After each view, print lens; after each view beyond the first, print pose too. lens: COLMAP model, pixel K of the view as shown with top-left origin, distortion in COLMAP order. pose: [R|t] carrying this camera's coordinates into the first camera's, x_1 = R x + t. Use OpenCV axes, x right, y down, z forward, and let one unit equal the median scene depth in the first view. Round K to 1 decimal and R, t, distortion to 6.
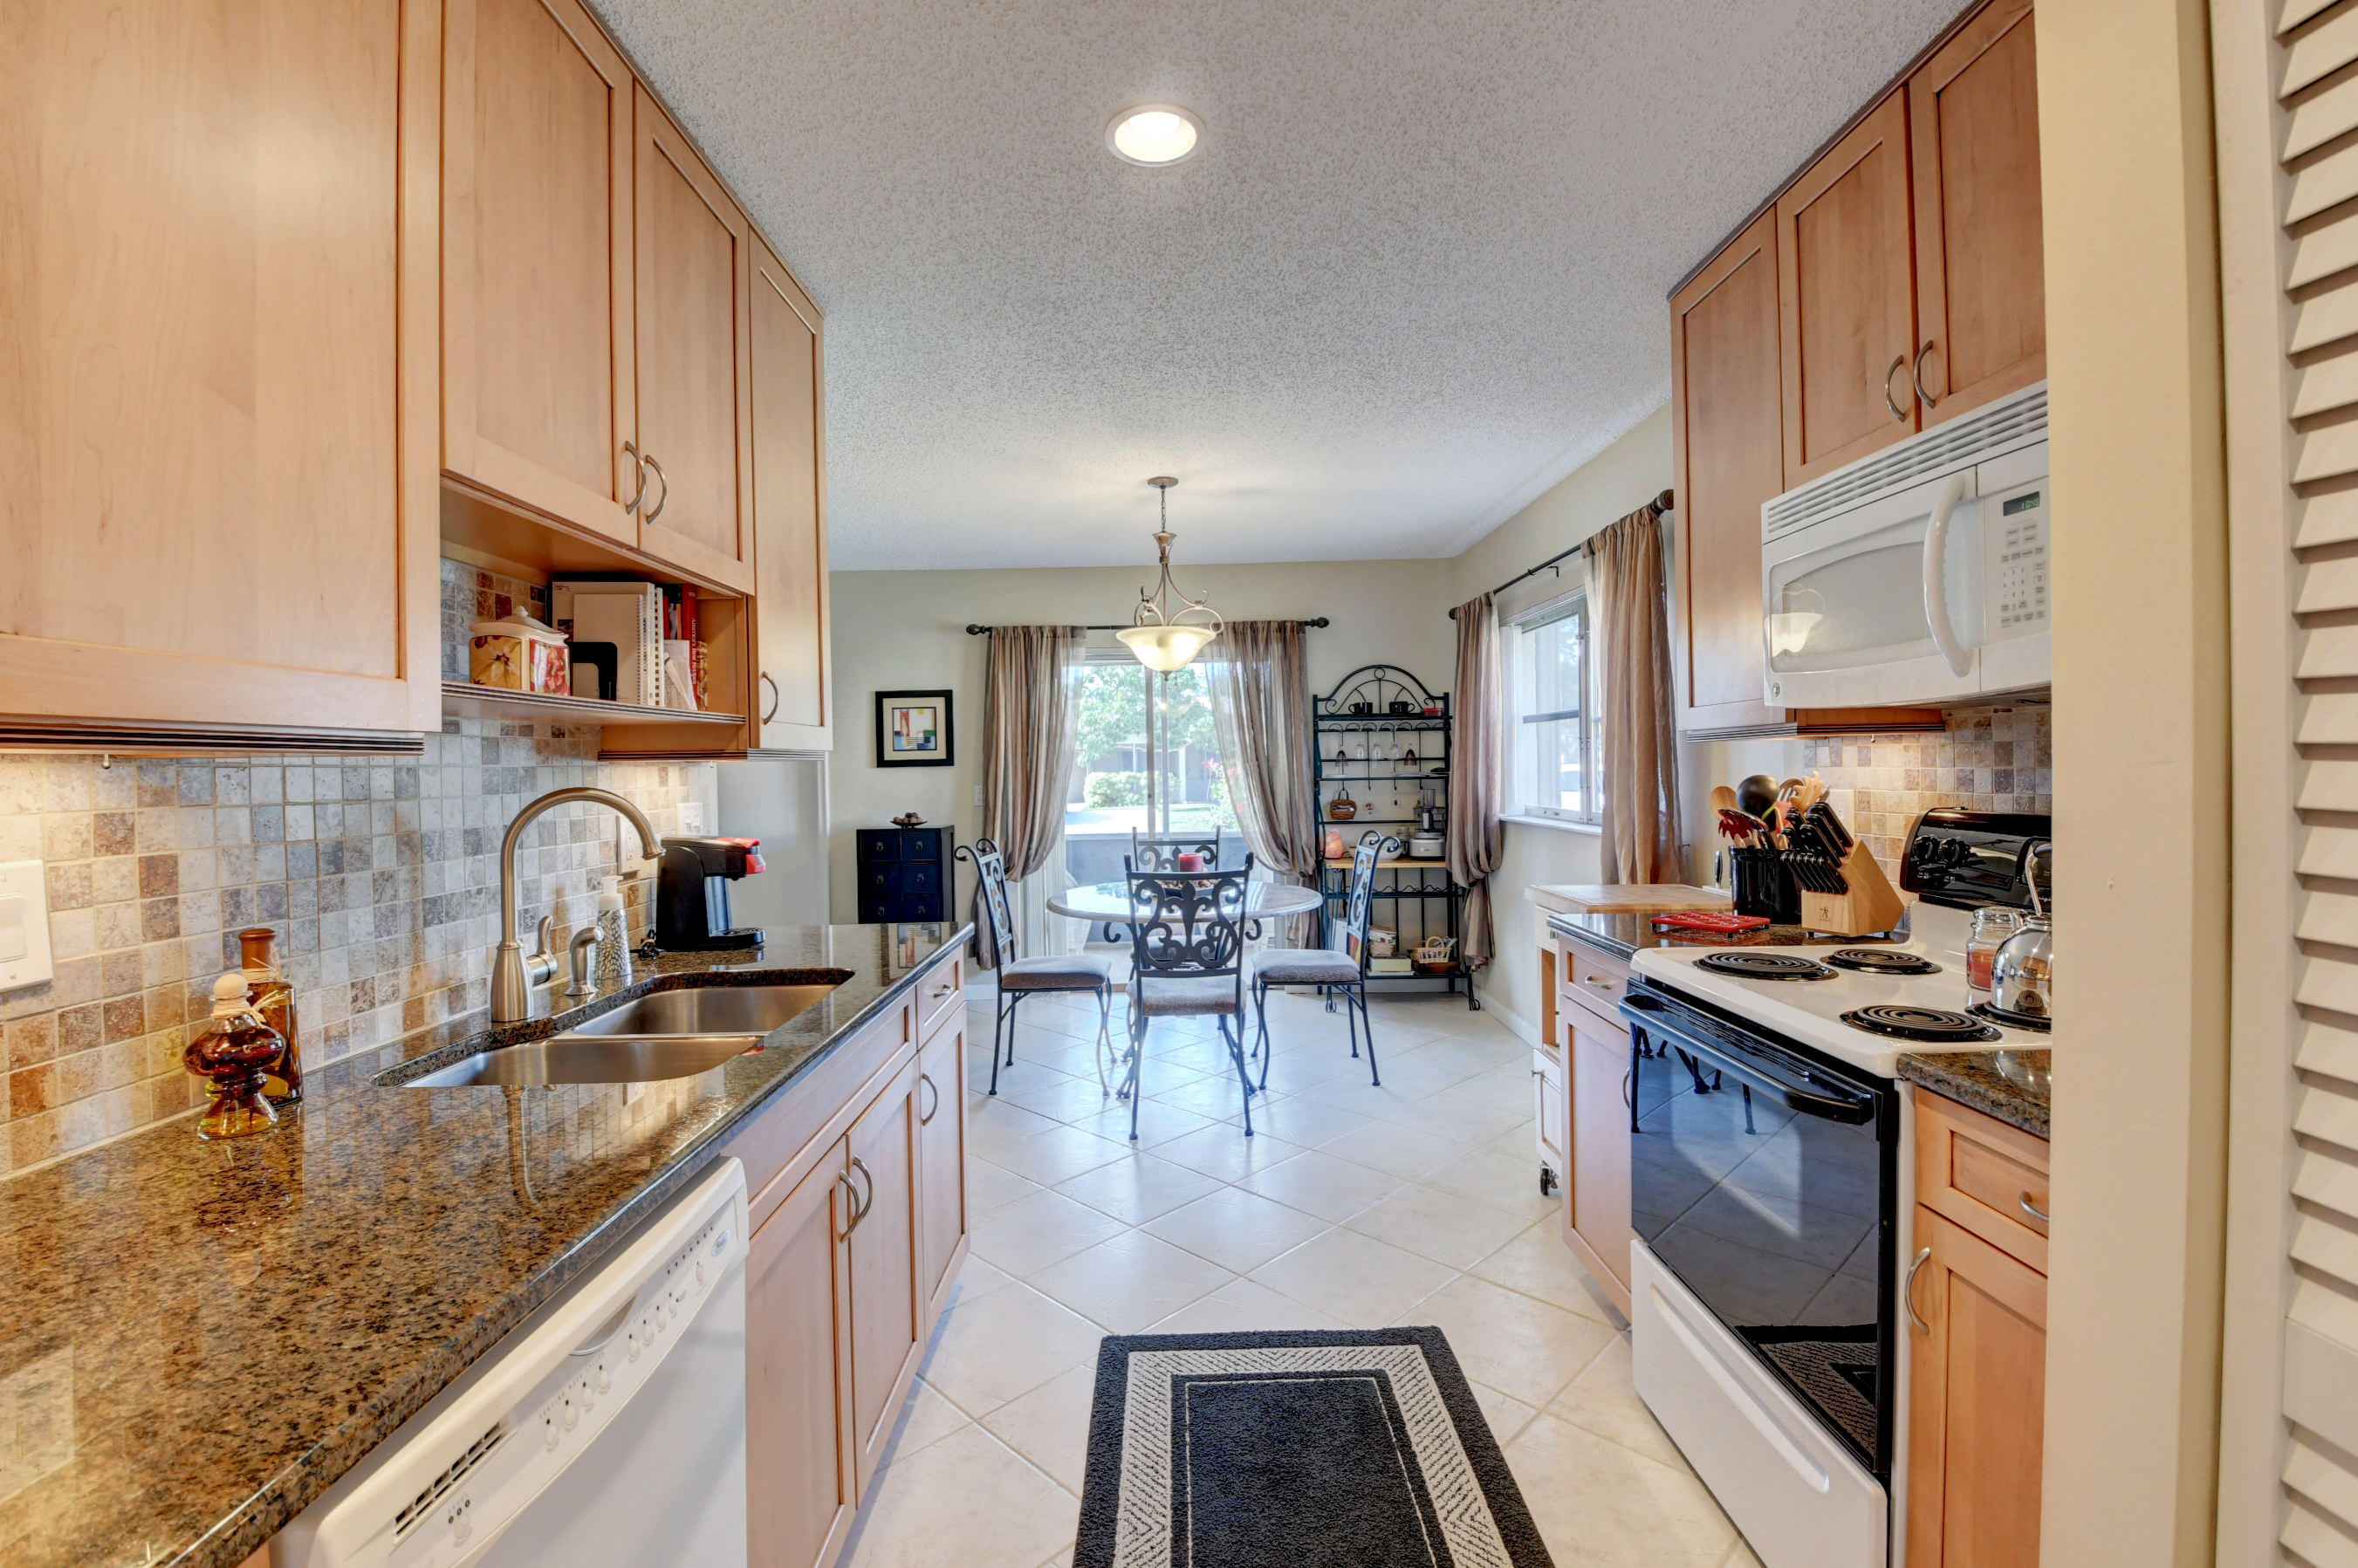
lens RADIAL K [[1033.3, 0, 1174.5], [0, 1033.3, 775.7], [0, 0, 1]] dist [-0.004664, -0.014673]
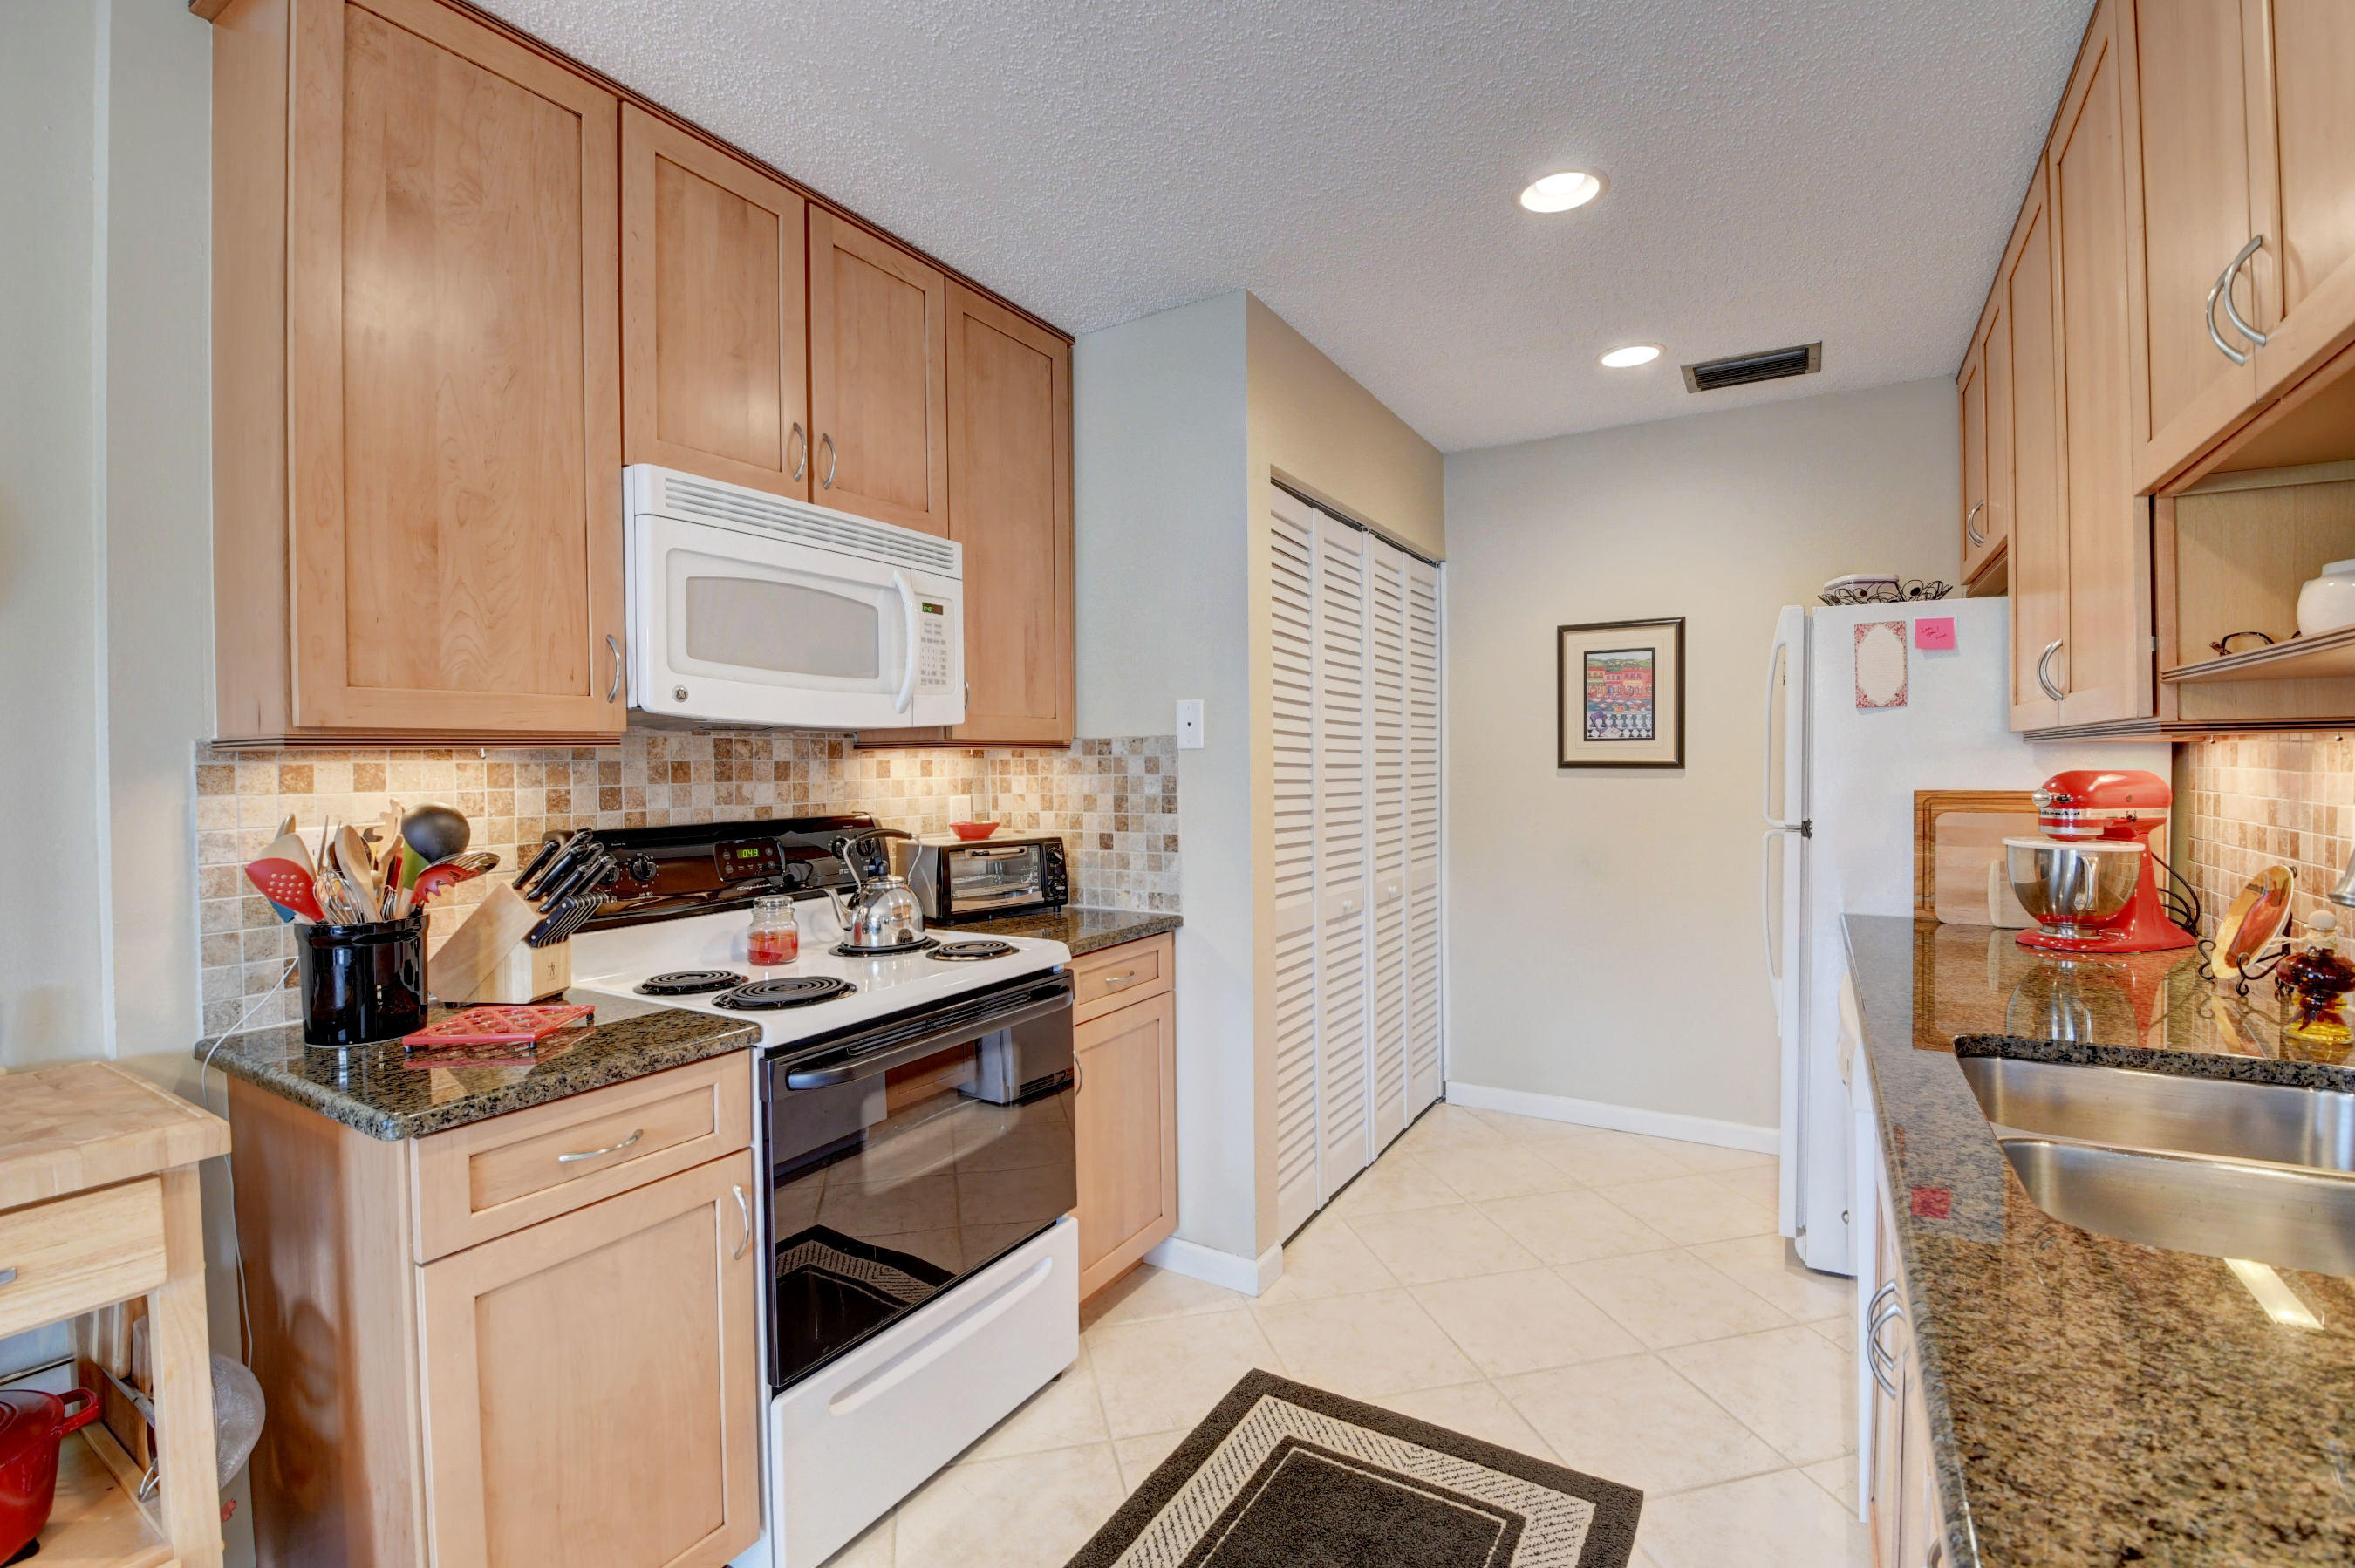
lens RADIAL K [[1032.0, 0, 1170.7], [0, 1032.0, 773.2], [0, 0, 1]] dist [-0.004664, -0.014673]
pose [[-0.848547, 0.021391, 0.528687, -0.076511], [0.031478, 0.999454, 0.010084, -0.004719], [-0.528183, 0.025199, -0.848757, 0.539365]]
